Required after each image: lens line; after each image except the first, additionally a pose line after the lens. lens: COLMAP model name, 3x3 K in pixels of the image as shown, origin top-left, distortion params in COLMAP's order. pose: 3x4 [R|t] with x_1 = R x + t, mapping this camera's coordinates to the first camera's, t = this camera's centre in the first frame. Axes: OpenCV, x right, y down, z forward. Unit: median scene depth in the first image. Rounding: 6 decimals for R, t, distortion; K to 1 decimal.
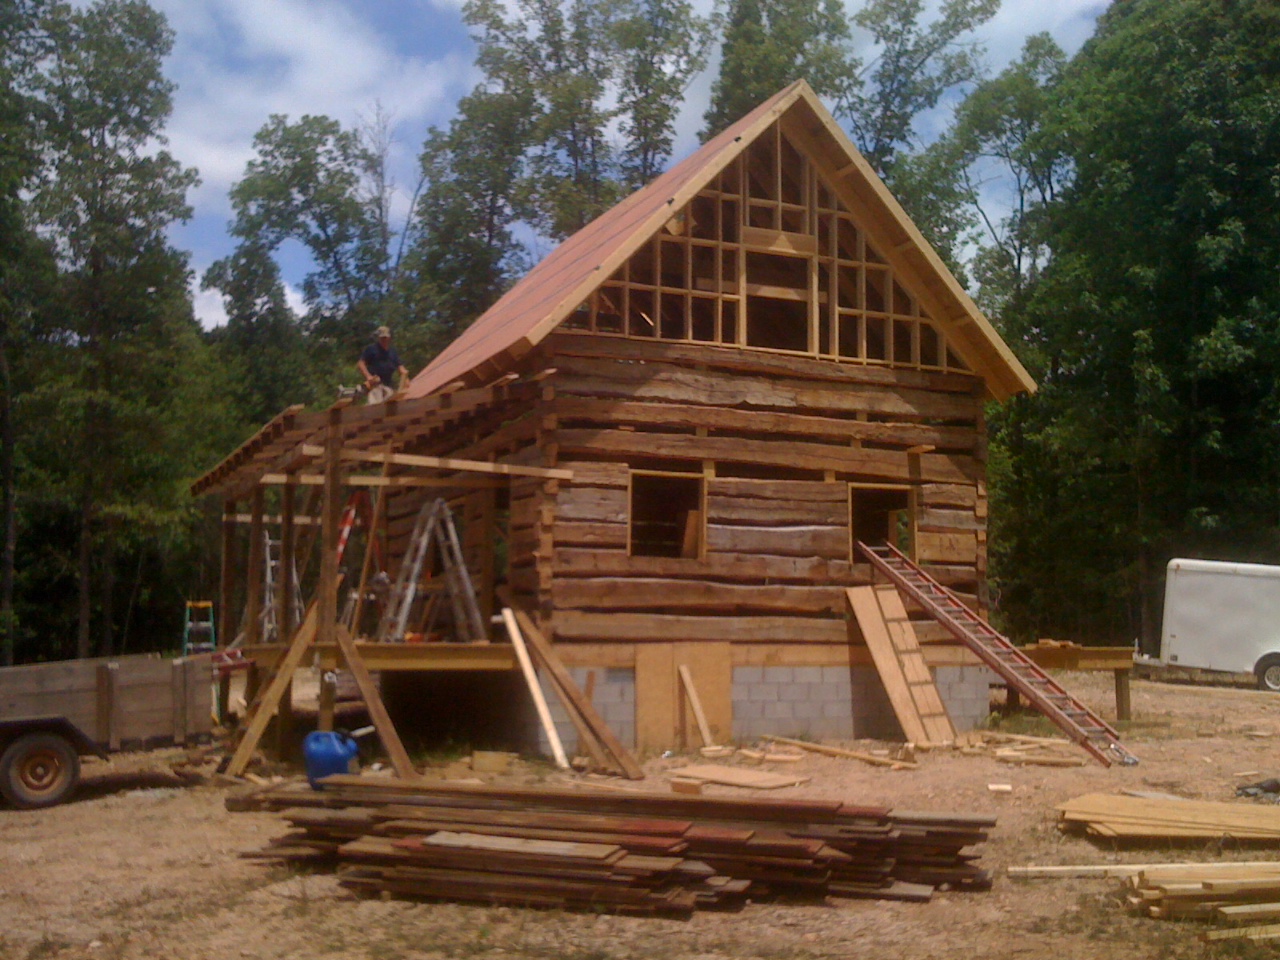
lens RADIAL K [[1404.6, 0, 640.0], [0, 1404.6, 480.0], [0, 0, 1]] dist [0.069099, -0.005993]
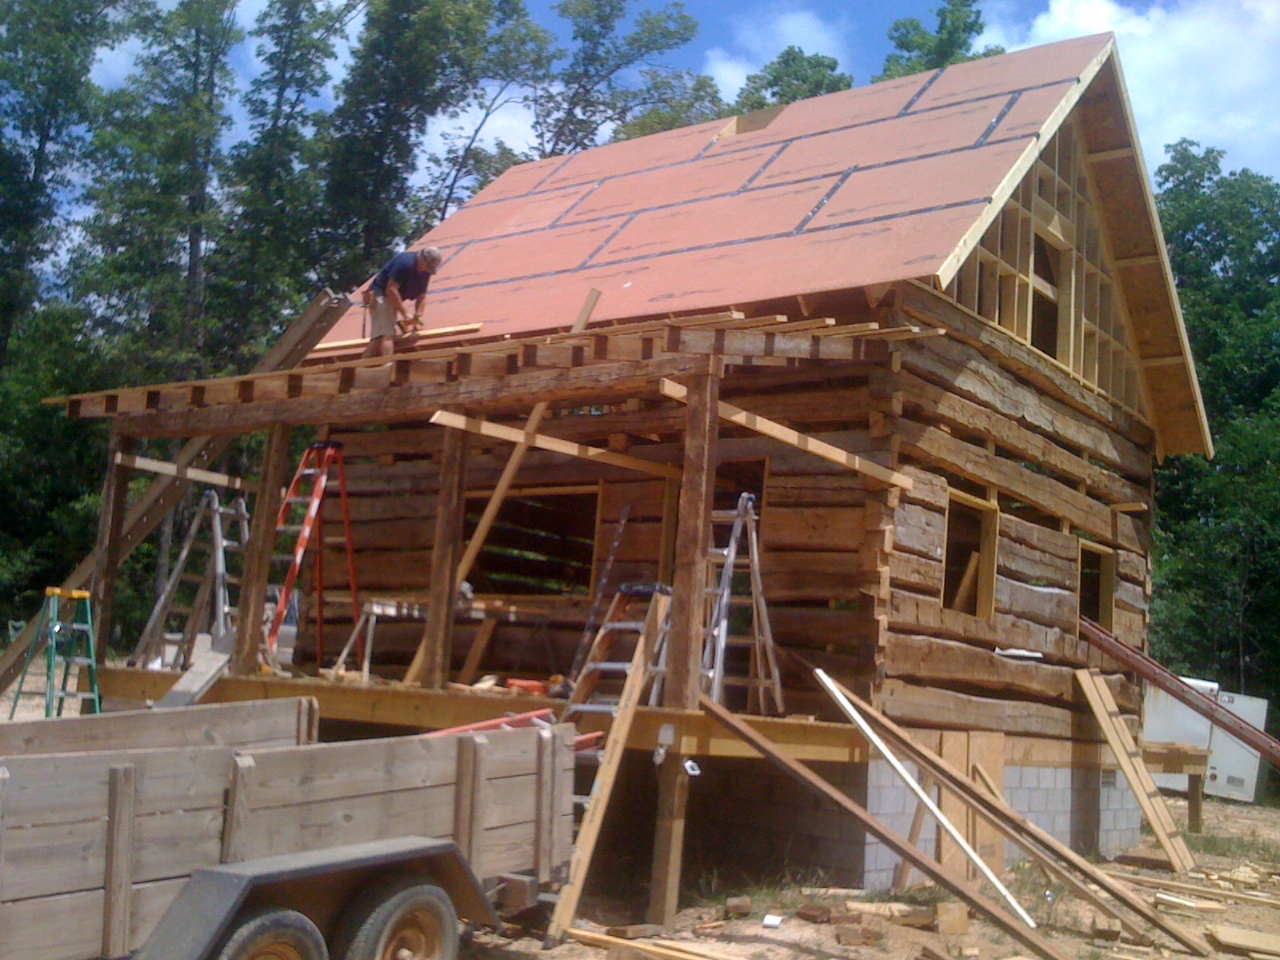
lens RADIAL K [[1397.8, 0, 639.2], [0, 1397.8, 536.9], [0, 0, 1]] dist [0.024736, 0.011741]
pose [[0.890500, 0.123712, 0.437842, -0.441133], [-0.133320, 0.991033, -0.008865, 0.043466], [-0.435013, -0.050479, 0.899008, 0.413873]]
